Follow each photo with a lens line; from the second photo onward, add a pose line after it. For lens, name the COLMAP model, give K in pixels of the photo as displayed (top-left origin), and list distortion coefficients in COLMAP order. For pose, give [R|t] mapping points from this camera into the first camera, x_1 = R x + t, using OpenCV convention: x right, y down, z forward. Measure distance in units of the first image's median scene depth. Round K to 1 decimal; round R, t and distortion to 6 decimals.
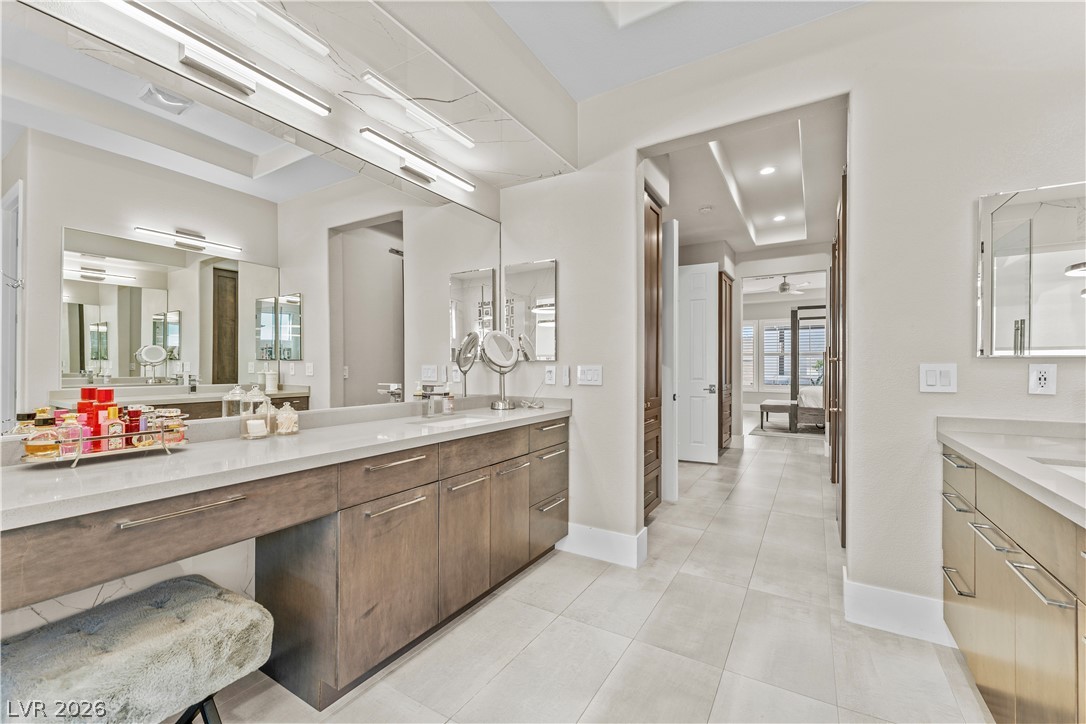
lens RADIAL K [[442.9, 0, 543.0], [0, 442.9, 364.1], [0, 0, 1]] dist [0.000025, 0.000051]
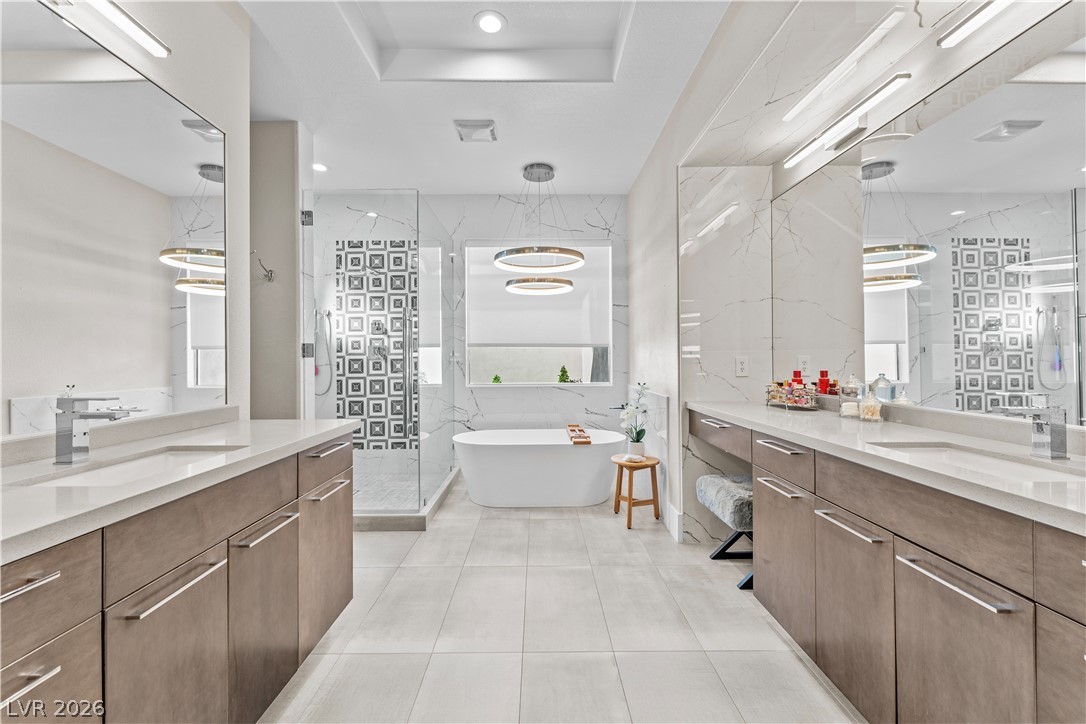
lens RADIAL K [[443.2, 0, 544.0], [0, 443.2, 359.1], [0, 0, 1]] dist [-0.000084, -0.000278]
pose [[-0.845147, 0.001217, -0.534533, 0.538472], [0.005820, 0.999959, -0.006925, 0.008185], [0.534502, -0.008964, -0.845119, 1.196959]]
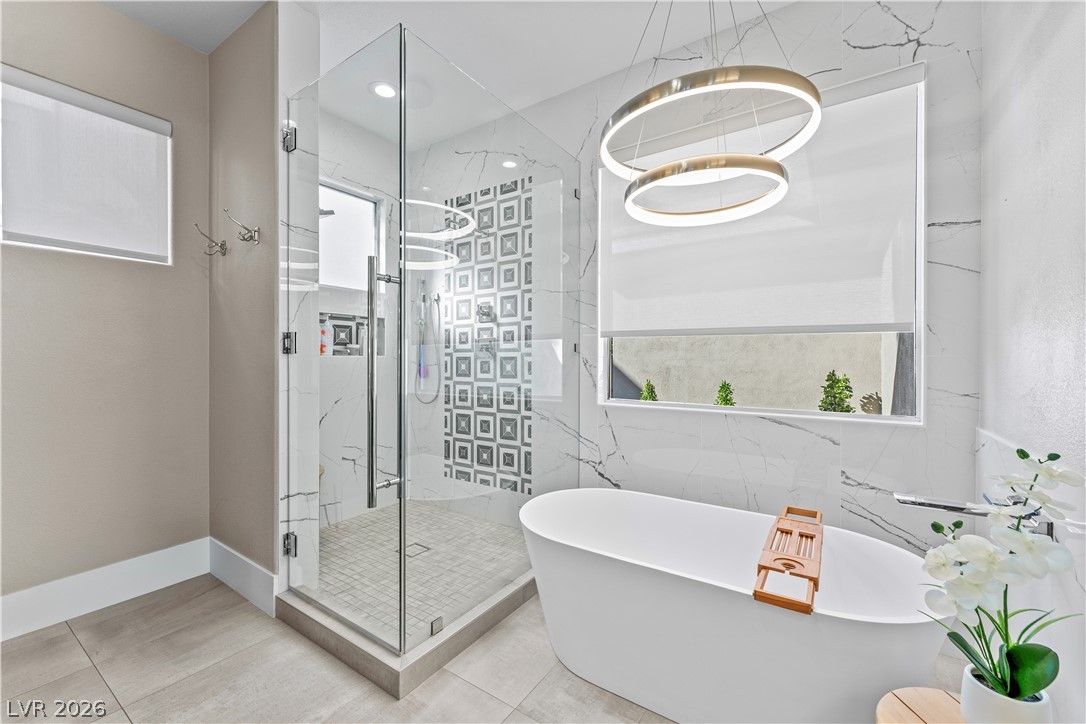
lens RADIAL K [[439.3, 0, 543.8], [0, 439.3, 361.1], [0, 0, 1]] dist [0.000557, -0.000068]
pose [[-0.998996, -0.004493, 0.044579, -0.134934], [-0.004561, 0.999989, -0.001414, 0.003301], [-0.044573, -0.001616, -0.999005, 0.500924]]
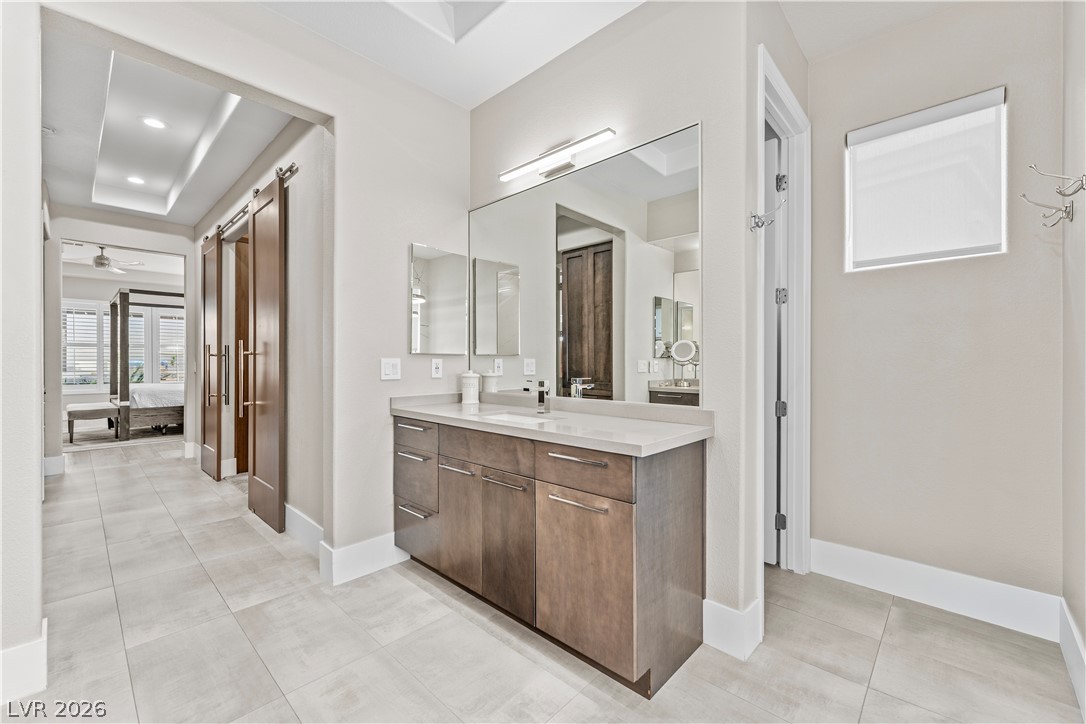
lens RADIAL K [[444.3, 0, 536.2], [0, 444.3, 361.2], [0, 0, 1]] dist [0.000710, 0.000015]
pose [[0.214922, -0.002465, 0.976628, -0.286163], [-0.004822, 0.999982, 0.003585, 0.000664], [-0.976619, -0.005480, 0.214906, 0.238874]]
